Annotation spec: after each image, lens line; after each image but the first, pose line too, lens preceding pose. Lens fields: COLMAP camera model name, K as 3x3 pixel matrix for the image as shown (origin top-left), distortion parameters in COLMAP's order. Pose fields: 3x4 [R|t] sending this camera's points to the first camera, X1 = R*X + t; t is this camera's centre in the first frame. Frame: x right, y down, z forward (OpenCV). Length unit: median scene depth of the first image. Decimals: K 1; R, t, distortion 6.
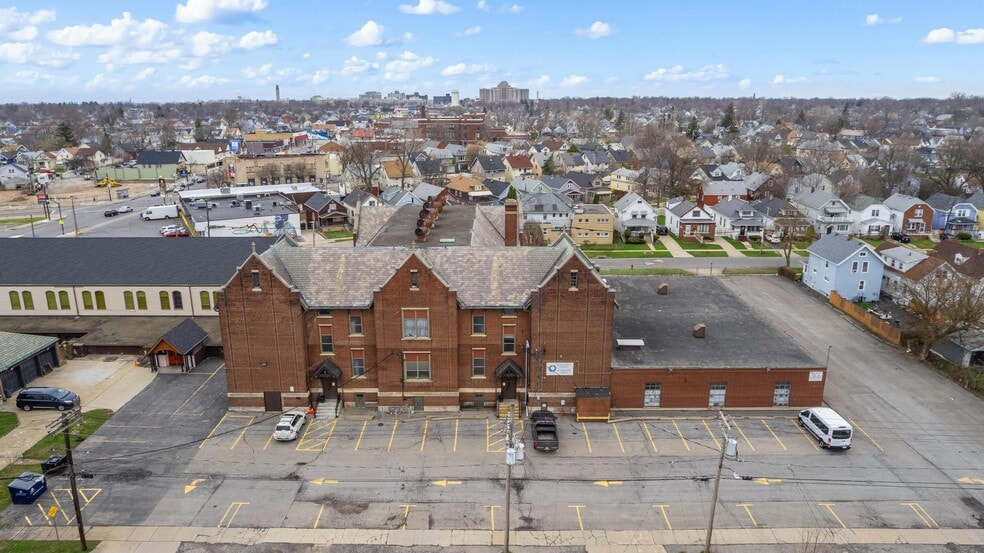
lens RADIAL K [[670.0, 0, 492.0], [0, 670.0, 276.5], [0, 0, 1]] dist [-0.068353, 0.040049]
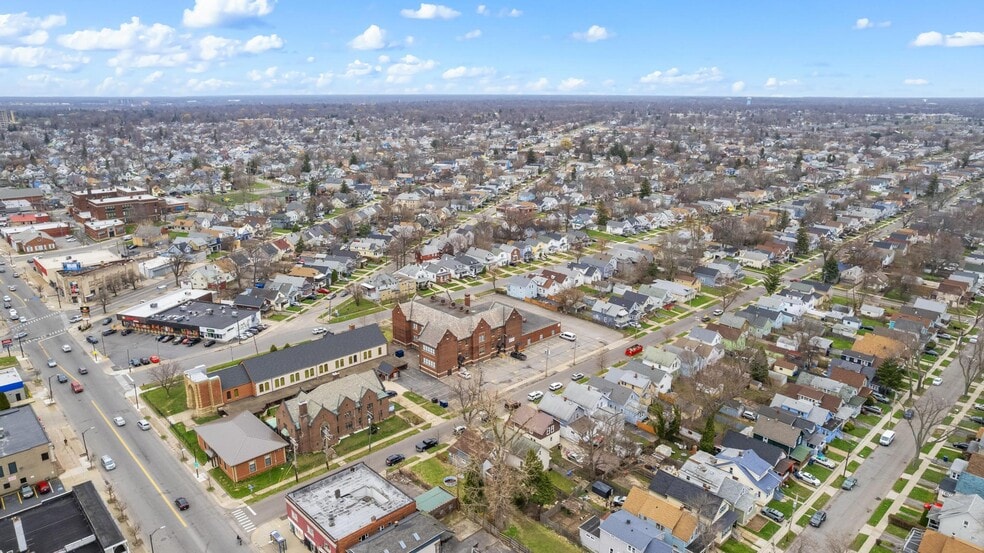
lens RADIAL K [[644.0, 0, 496.1], [0, 644.0, 275.3], [0, 0, 1]] dist [-0.064533, 0.044469]
pose [[0.715964, -0.184583, 0.673294, -1.792584], [0.175644, 0.981018, 0.082169, -0.402485], [-0.675681, 0.059430, 0.734794, -1.206476]]
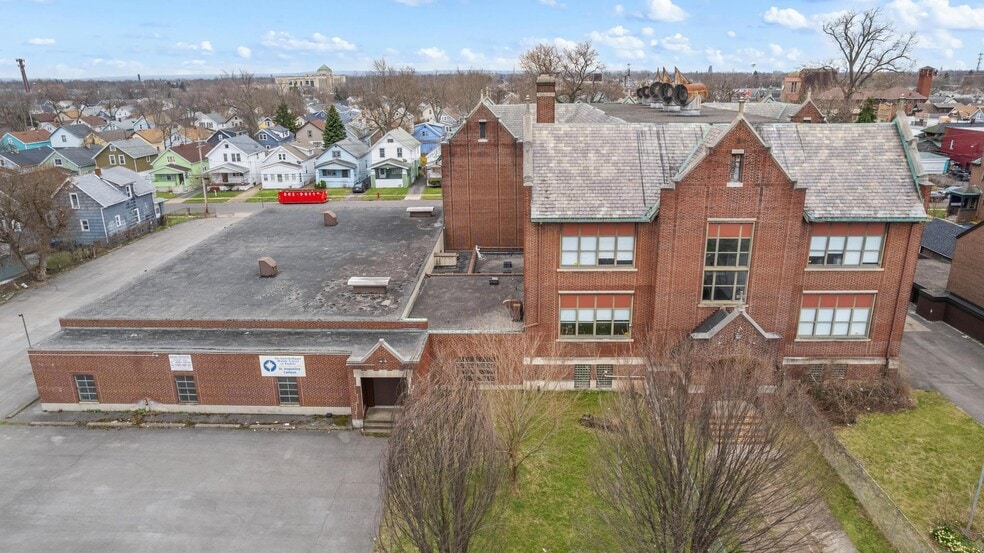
lens RADIAL K [[644.0, 0, 496.1], [0, 644.0, 275.3], [0, 0, 1]] dist [-0.064533, 0.044469]
pose [[-0.999464, 0.005785, 0.032217, 0.057162], [0.022257, 0.841827, 0.539288, -0.288903], [-0.024001, 0.539716, -0.841505, 1.623781]]
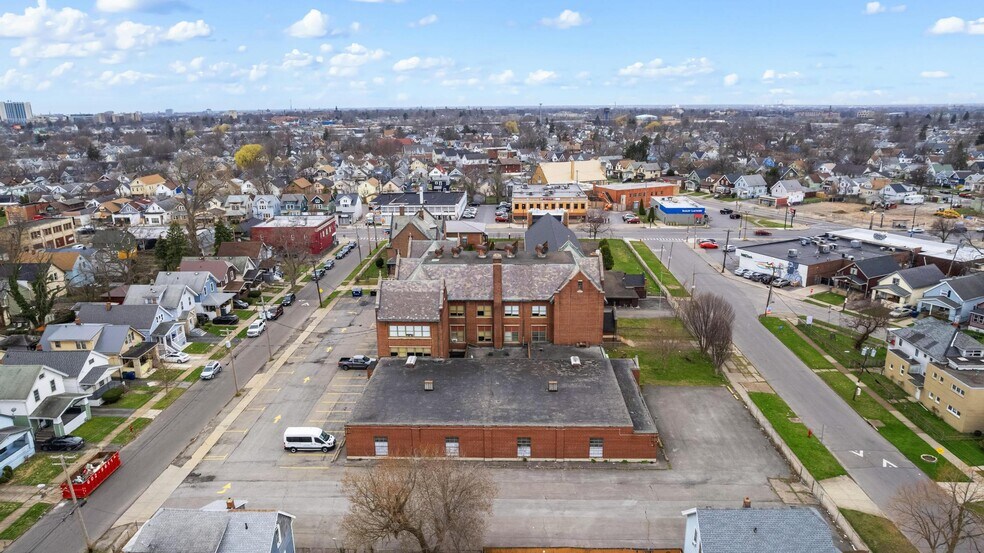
lens RADIAL K [[650.0, 0, 487.0], [0, 650.0, 277.3], [0, 0, 1]] dist [-0.064731, 0.038952]
pose [[-0.038729, 0.262082, -0.964268, 1.292010], [-0.247494, 0.932409, 0.263363, -0.407235], [0.968115, 0.248850, 0.028753, 0.940479]]
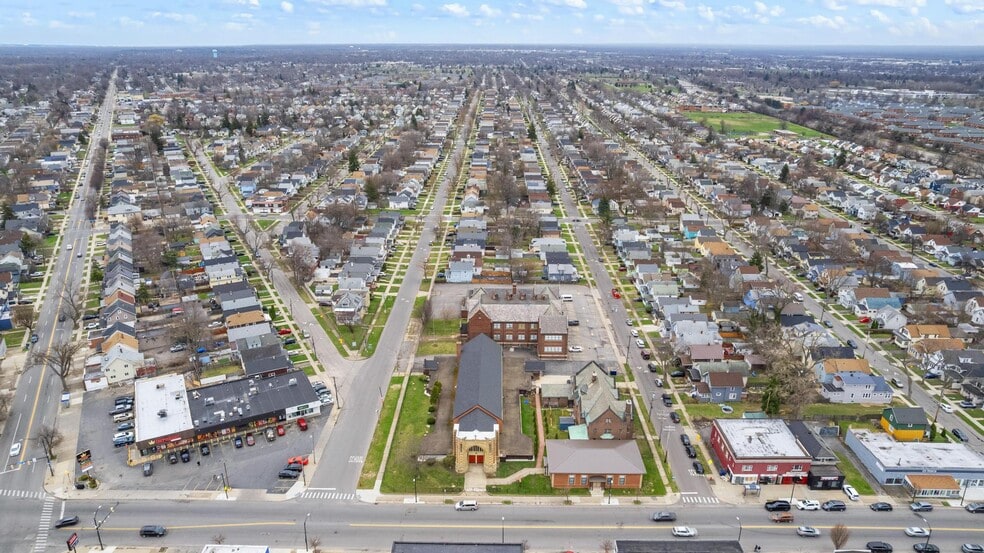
lens RADIAL K [[644.0, 0, 496.1], [0, 644.0, 275.3], [0, 0, 1]] dist [-0.064533, 0.044469]
pose [[-0.000728, -0.338579, 0.940938, -2.903383], [0.253387, 0.910168, 0.327703, -1.198097], [-0.967365, 0.238660, 0.085129, 0.798613]]
